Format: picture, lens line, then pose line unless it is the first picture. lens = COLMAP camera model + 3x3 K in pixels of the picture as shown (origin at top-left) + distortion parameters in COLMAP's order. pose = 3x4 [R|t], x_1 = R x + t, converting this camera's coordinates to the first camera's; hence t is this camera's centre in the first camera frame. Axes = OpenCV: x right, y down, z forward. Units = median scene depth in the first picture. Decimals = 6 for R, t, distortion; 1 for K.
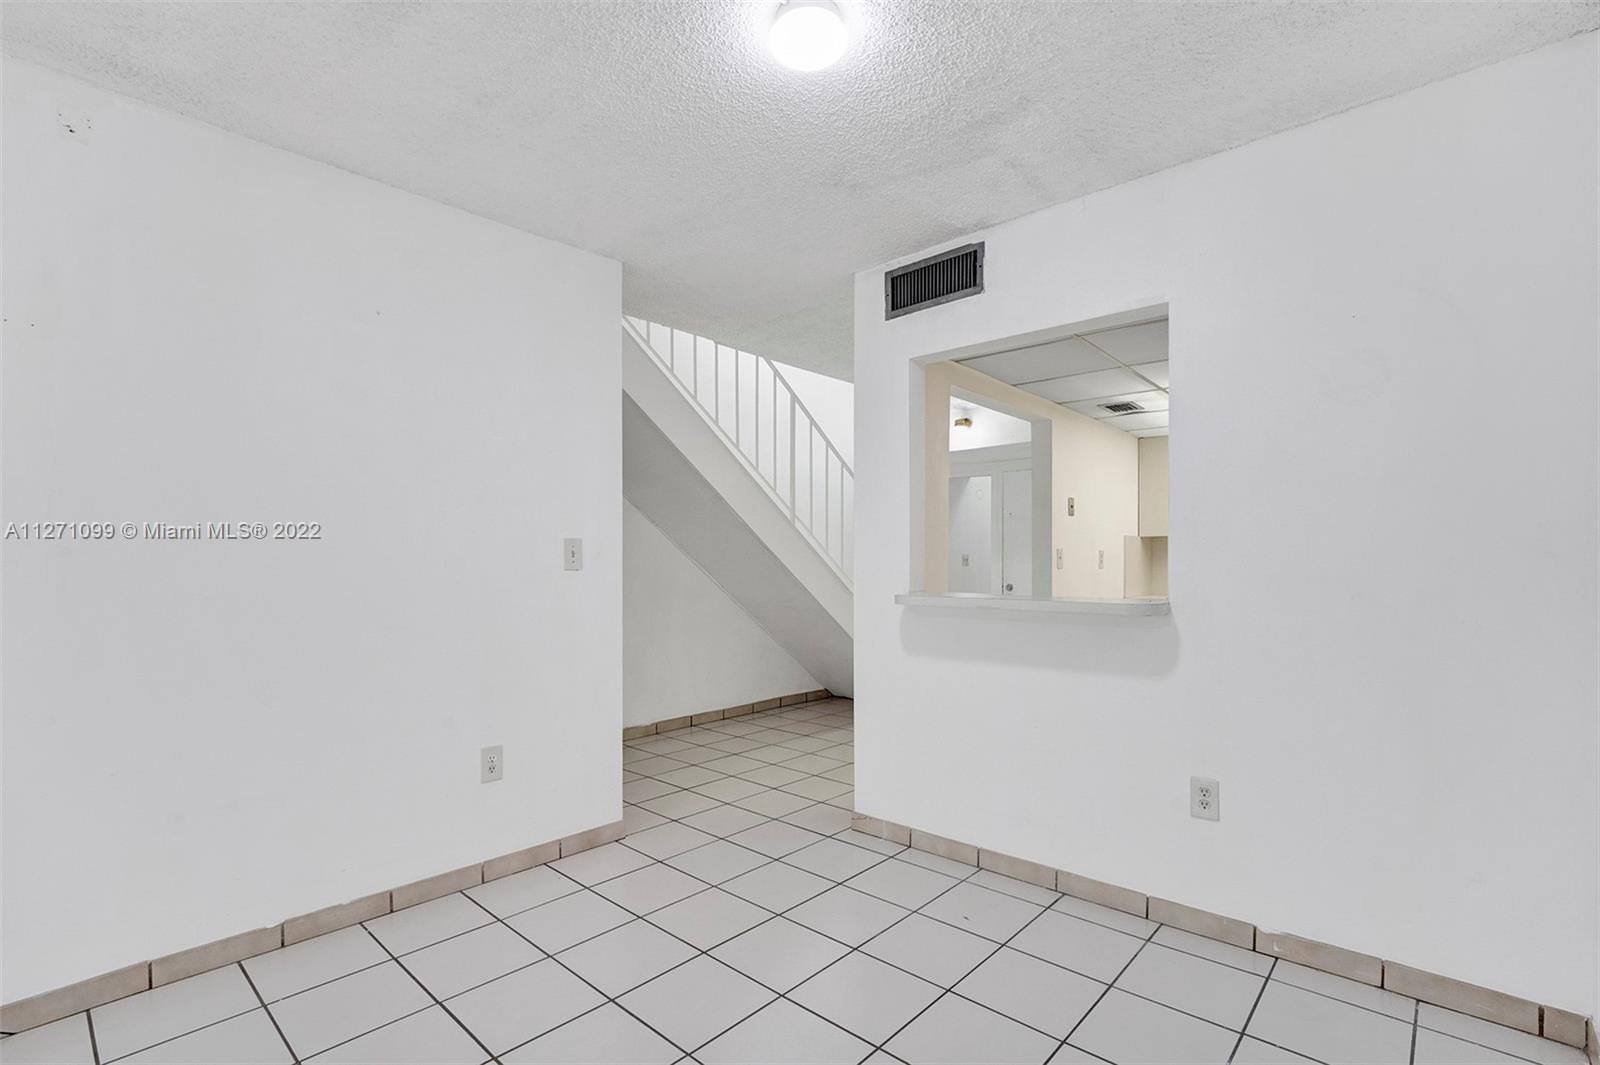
lens RADIAL K [[703.4, 0, 802.4], [0, 703.4, 577.6], [0, 0, 1]] dist [-0.013778, 0.000630]
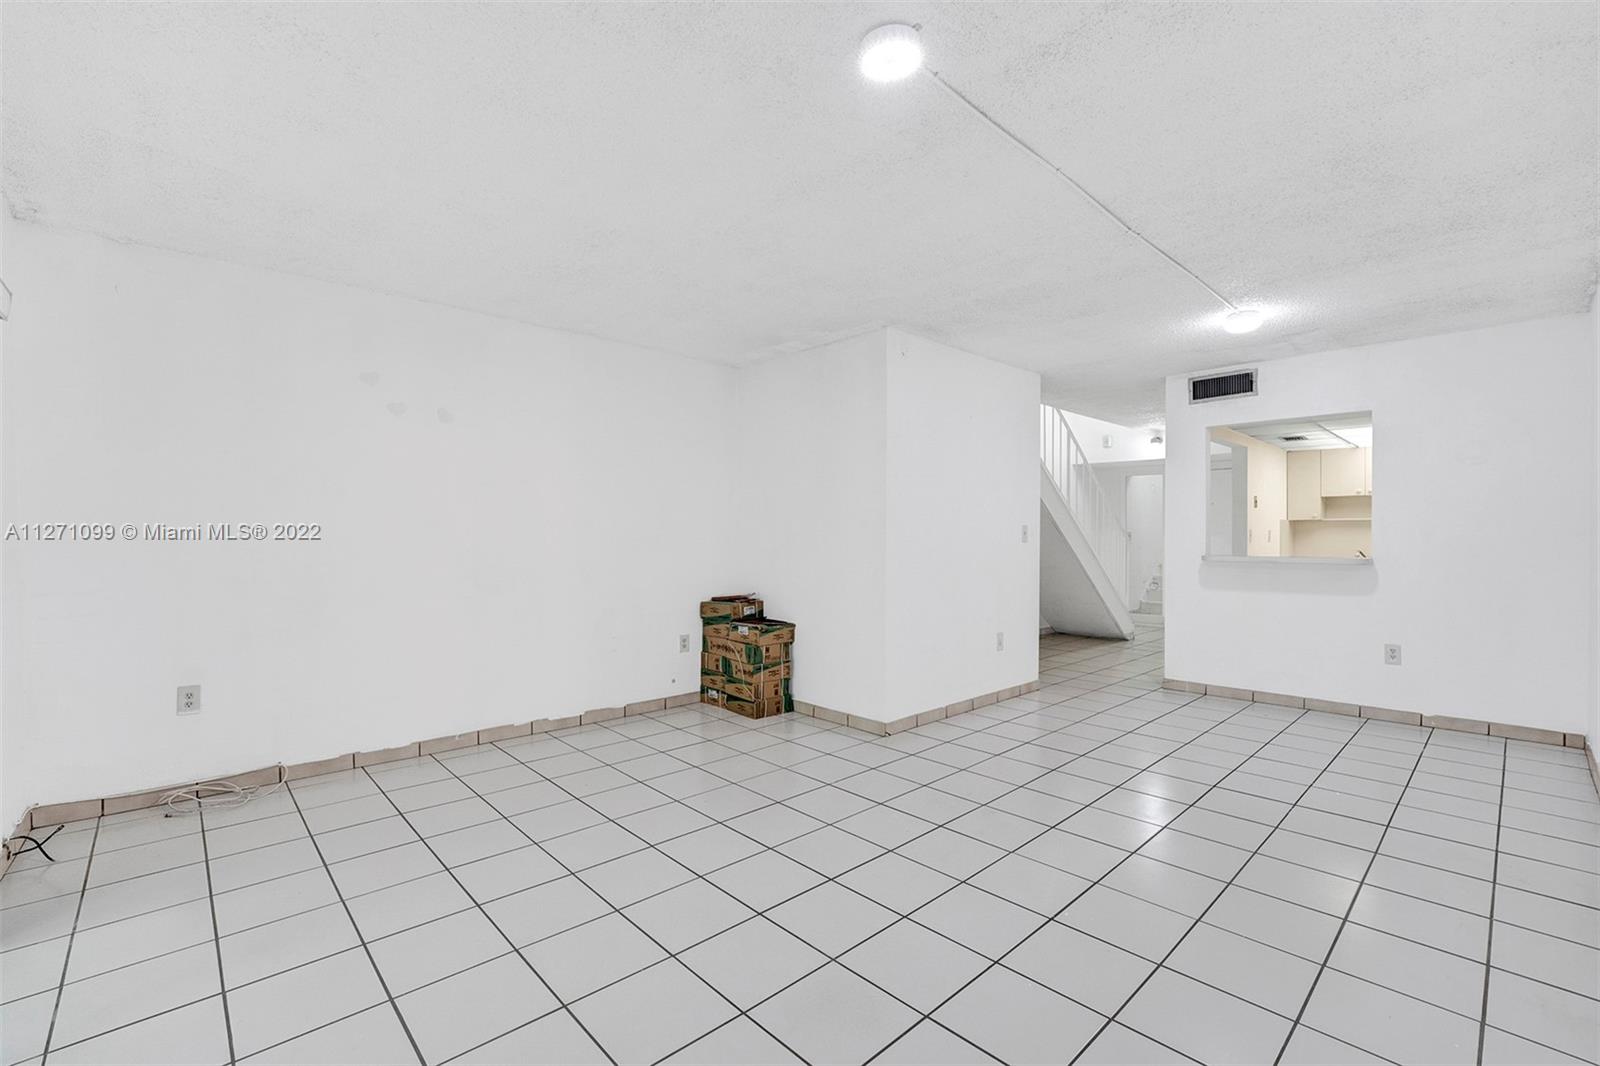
lens RADIAL K [[703.4, 0, 784.6], [0, 703.4, 540.6], [0, 0, 1]] dist [-0.013778, 0.000630]
pose [[0.998082, 0.001591, -0.061885, -0.815568], [-0.002683, 0.999842, -0.017556, 0.020438], [0.061847, 0.017688, 0.997929, -0.869732]]
